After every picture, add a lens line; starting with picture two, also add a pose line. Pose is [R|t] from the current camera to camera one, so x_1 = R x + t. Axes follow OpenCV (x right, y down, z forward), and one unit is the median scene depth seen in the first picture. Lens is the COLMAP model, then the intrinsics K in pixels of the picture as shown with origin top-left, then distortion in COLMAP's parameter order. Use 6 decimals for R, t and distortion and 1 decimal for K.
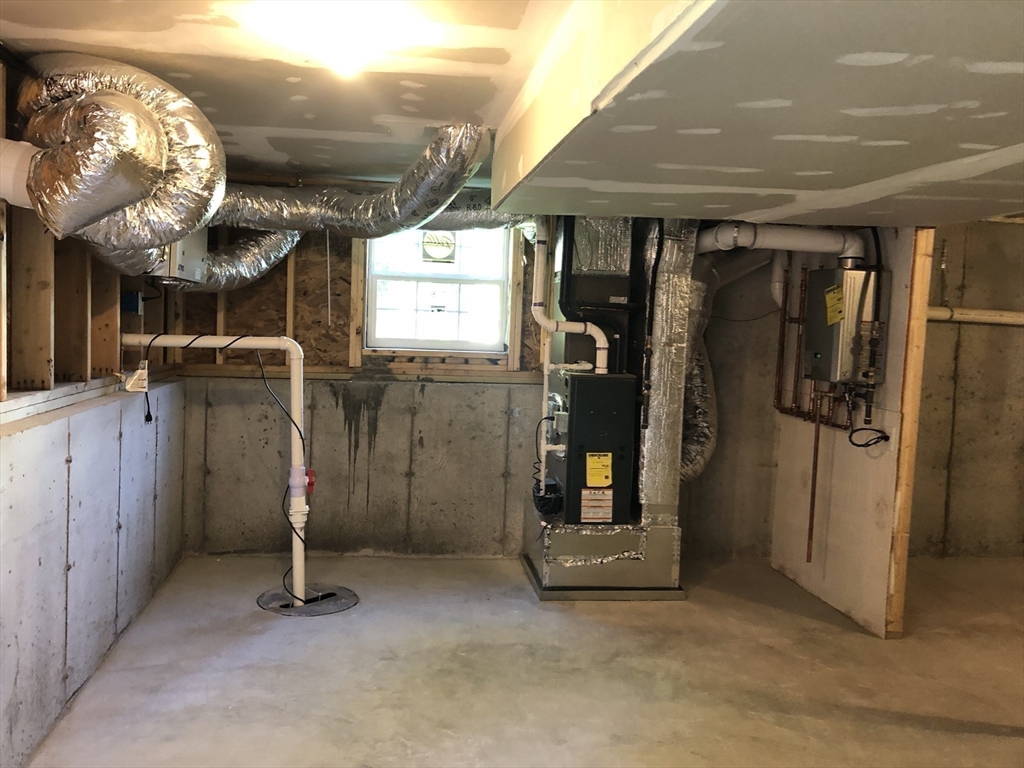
lens RADIAL K [[832.2, 0, 516.2], [0, 832.2, 369.0], [0, 0, 1]] dist [0.001580, 0.001530]
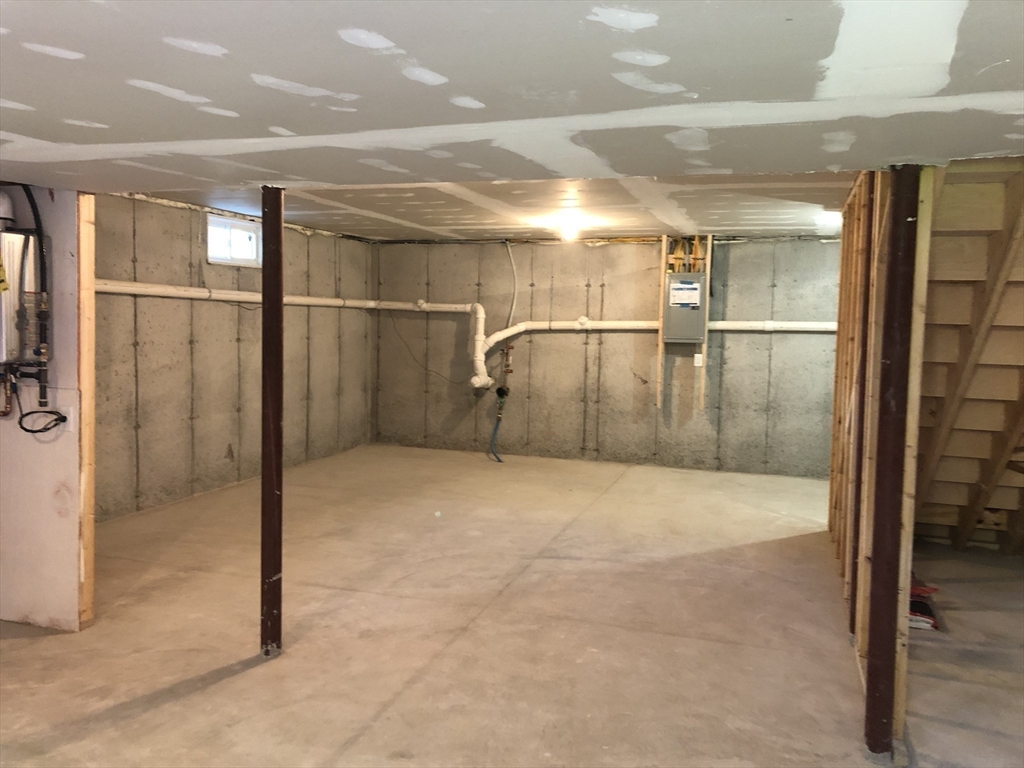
lens RADIAL K [[828.3, 0, 483.1], [0, 828.3, 369.6], [0, 0, 1]] dist [0.026904, 0.000474]
pose [[0.461388, -0.089850, 0.882637, -0.151531], [0.049951, 0.995911, 0.075270, -0.017608], [-0.885791, 0.009360, 0.463990, 0.155438]]
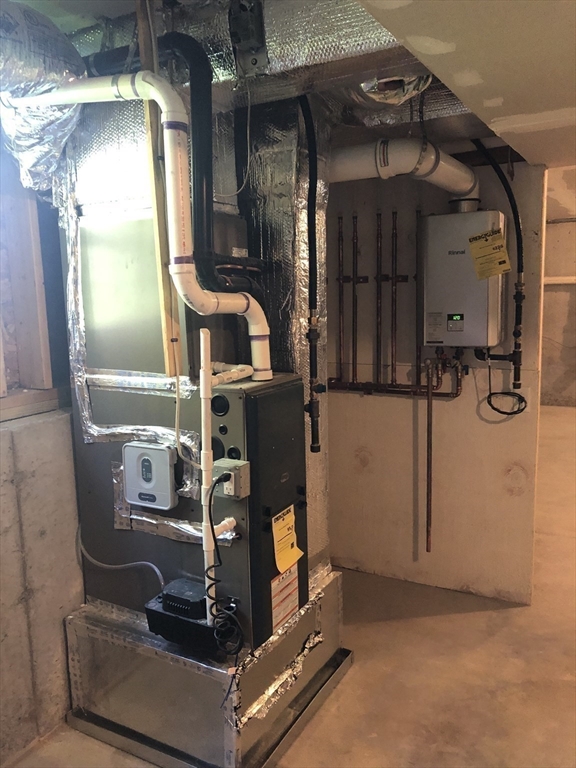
lens RADIAL K [[621.2, 0, 288.0], [0, 621.2, 384.0], [0, 0, 1]] dist [0.026904, 0.000474]
pose [[0.595862, -0.168147, 0.785286, -0.250286], [0.093259, 0.985707, 0.140298, -0.055341], [-0.797653, -0.010363, 0.603027, 0.781683]]
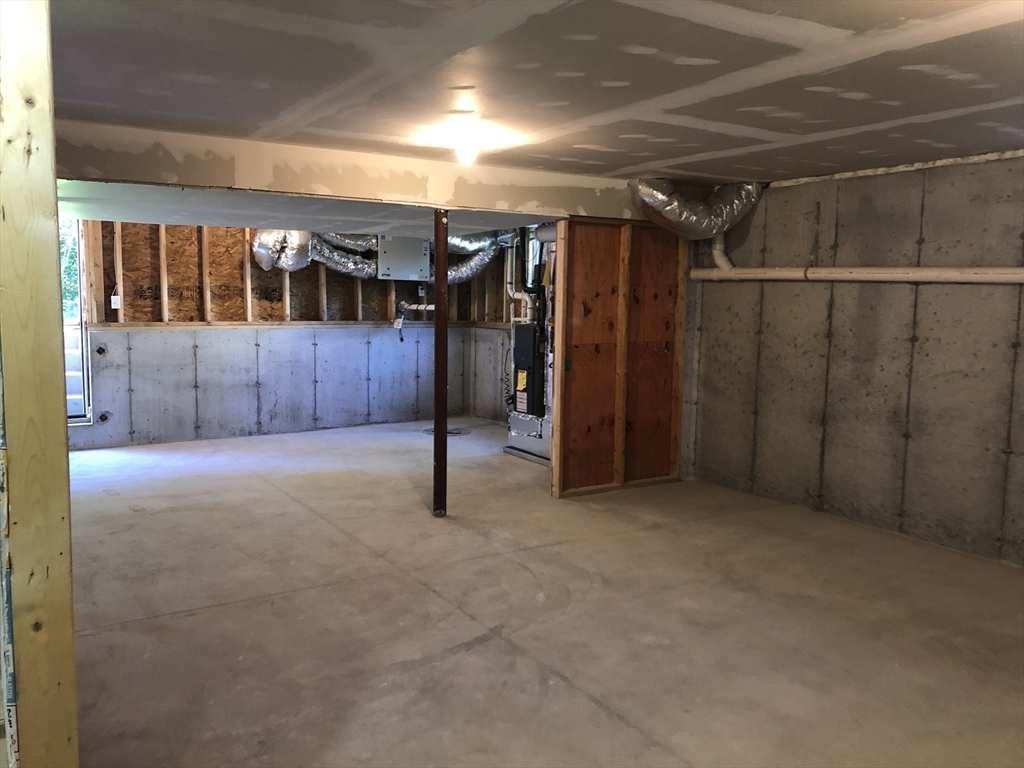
lens RADIAL K [[832.2, 0, 516.2], [0, 832.2, 369.0], [0, 0, 1]] dist [0.001580, 0.001530]
pose [[0.417633, 0.046644, -0.907418, 1.734746], [-0.052157, 0.998265, 0.027309, 0.057856], [0.907118, 0.035923, 0.419341, 0.305911]]
